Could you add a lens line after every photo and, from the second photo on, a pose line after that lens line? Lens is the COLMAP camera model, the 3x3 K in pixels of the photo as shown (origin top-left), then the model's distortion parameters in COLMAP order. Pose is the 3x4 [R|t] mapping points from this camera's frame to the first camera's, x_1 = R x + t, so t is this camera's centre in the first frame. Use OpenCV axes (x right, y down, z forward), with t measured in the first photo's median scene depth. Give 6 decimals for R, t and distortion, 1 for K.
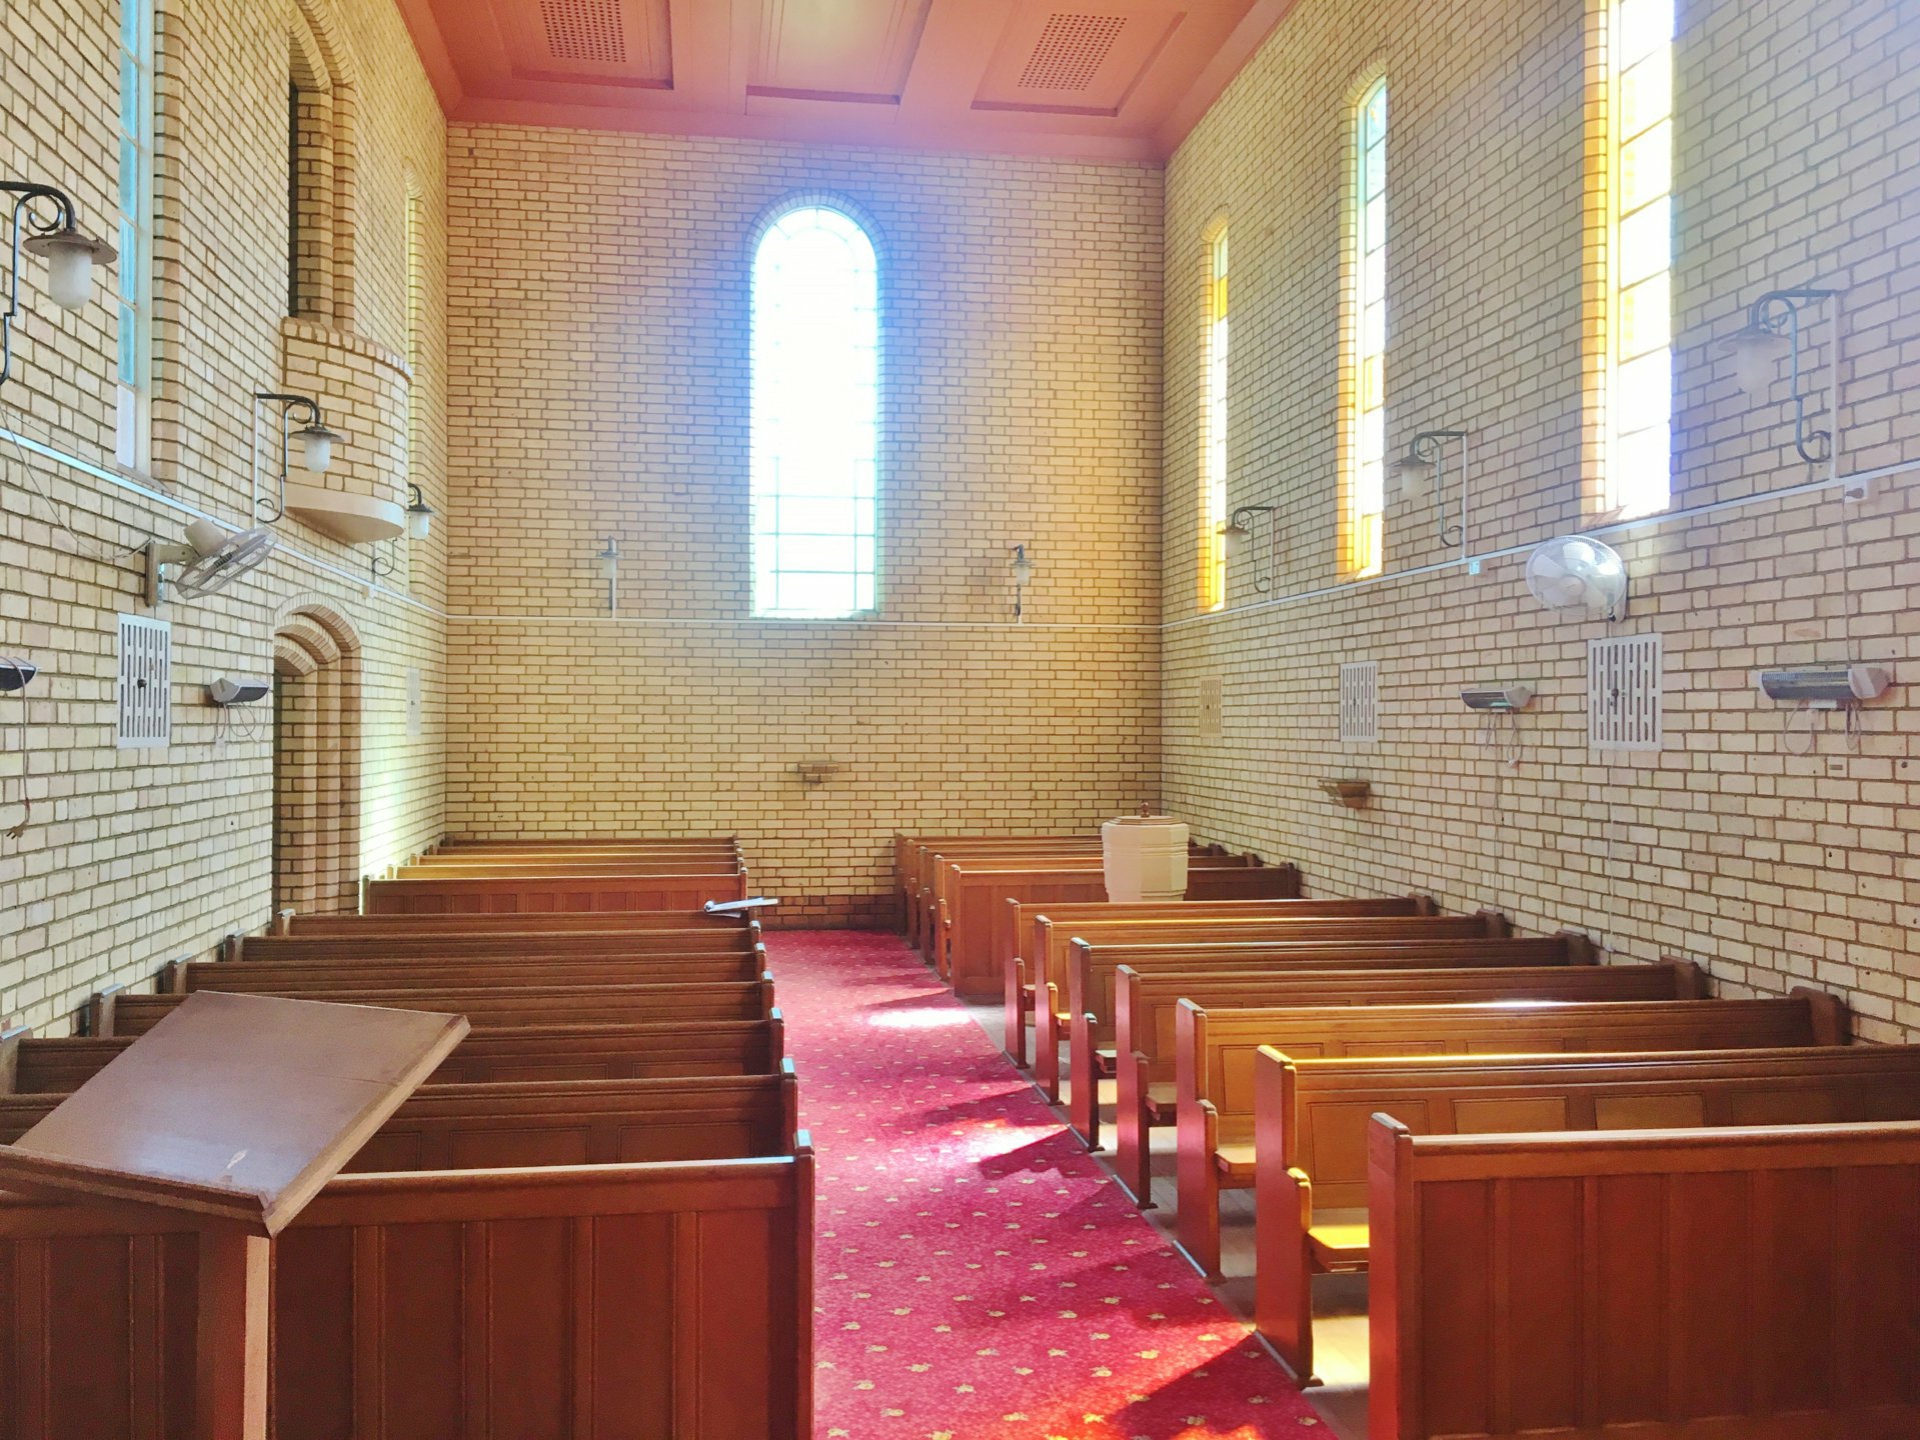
lens RADIAL K [[1657.2, 0, 975.9], [0, 1657.2, 722.9], [0, 0, 1]] dist [0.082460, -0.100577]
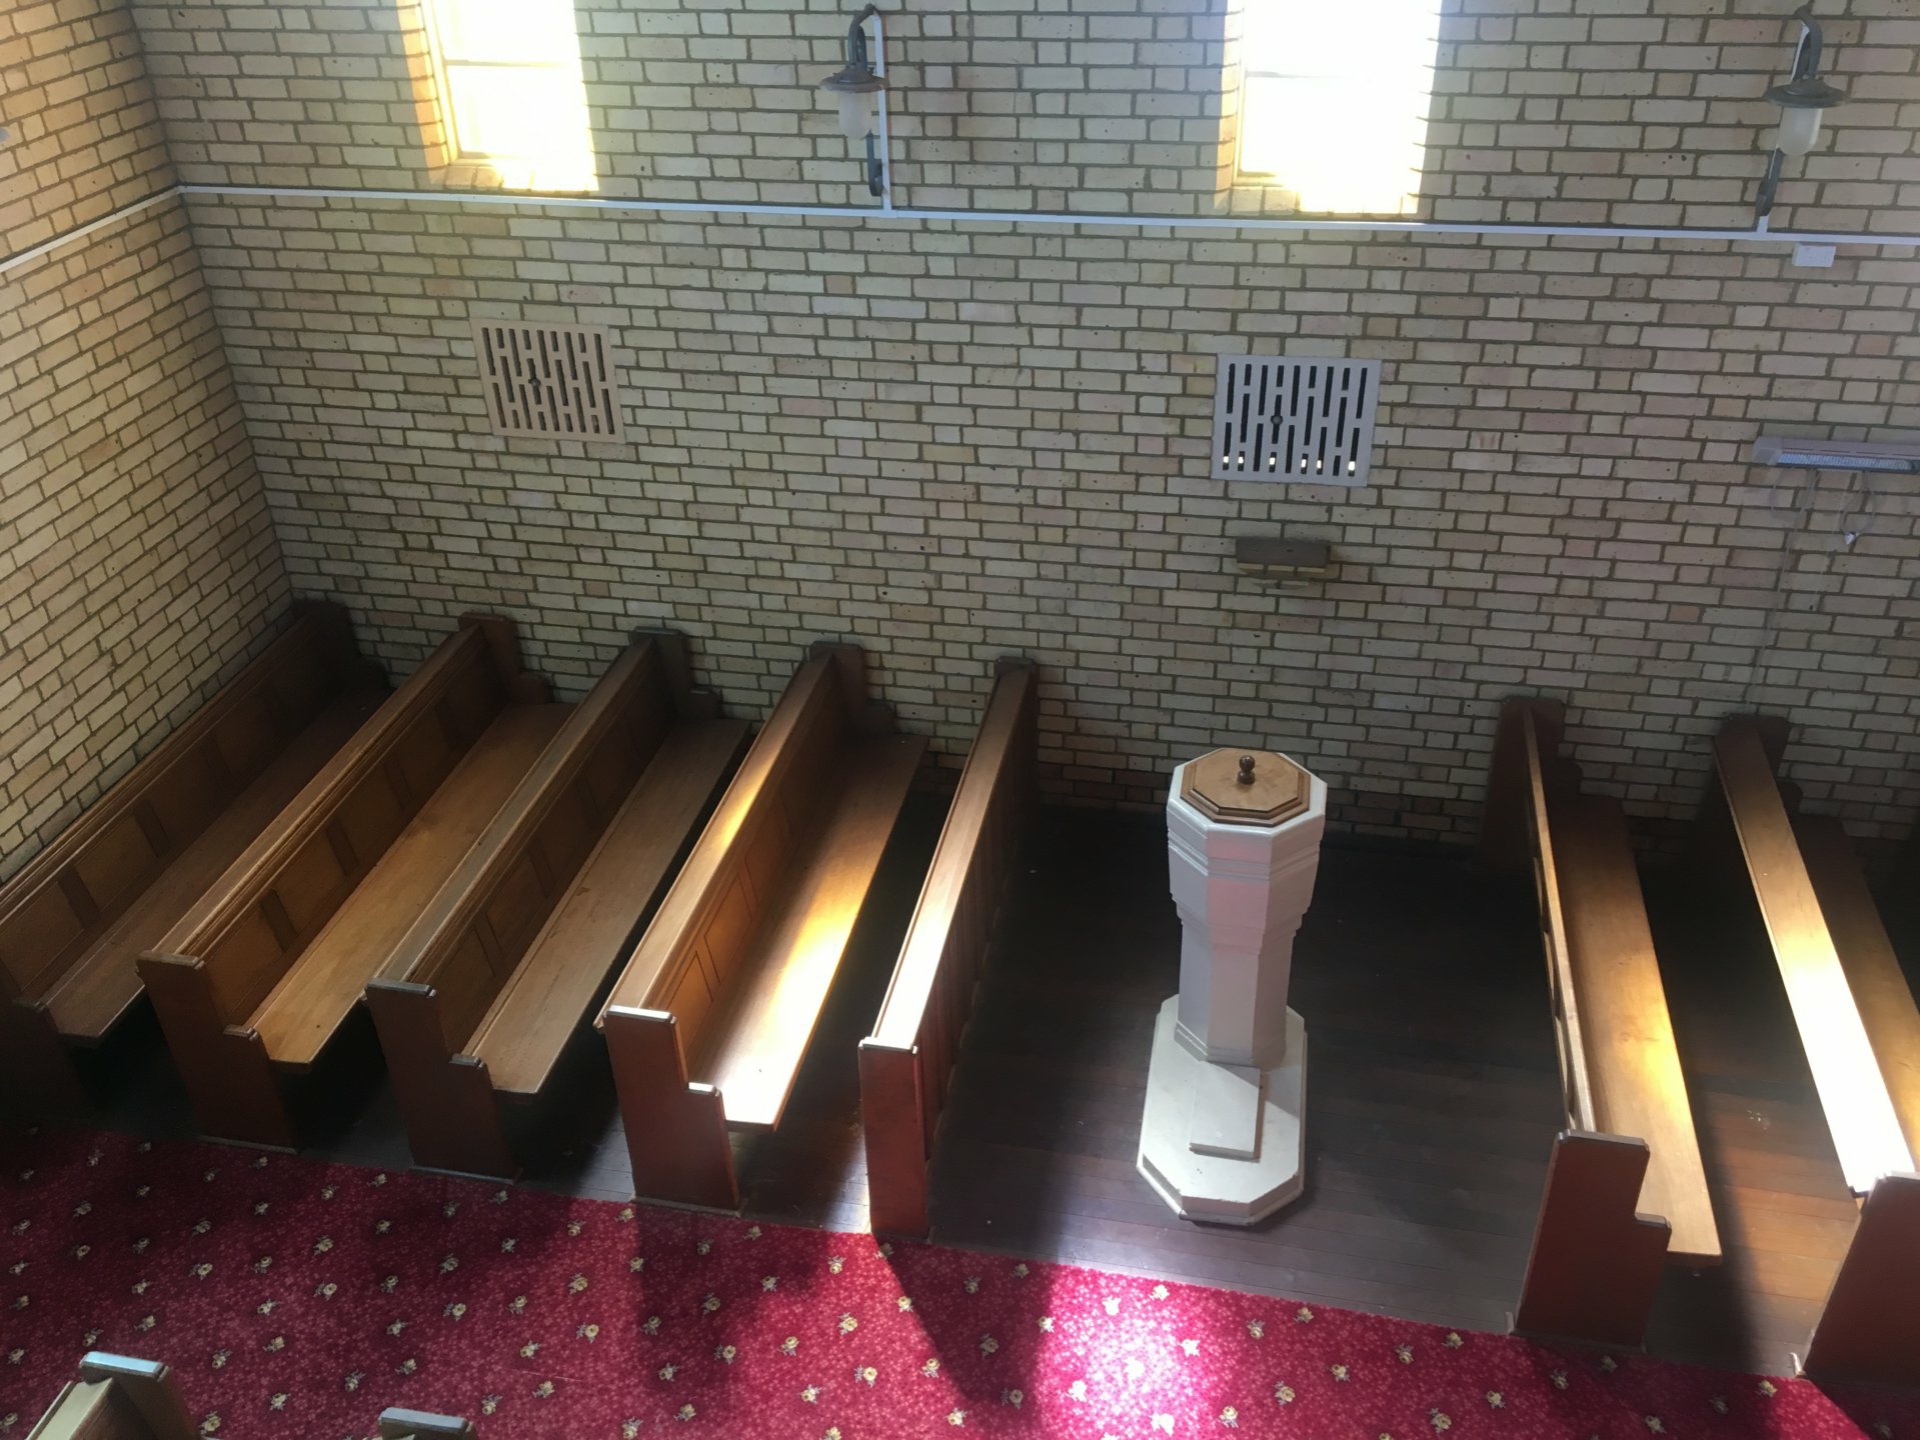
lens RADIAL K [[1657.2, 0, 962.2], [0, 1657.2, 711.3], [0, 0, 1]] dist [0.082460, -0.100577]
pose [[0.356574, -0.509471, 0.783131, -0.137517], [0.024363, 0.843016, 0.537337, -0.102592], [-0.933949, -0.172521, 0.313010, 0.373111]]
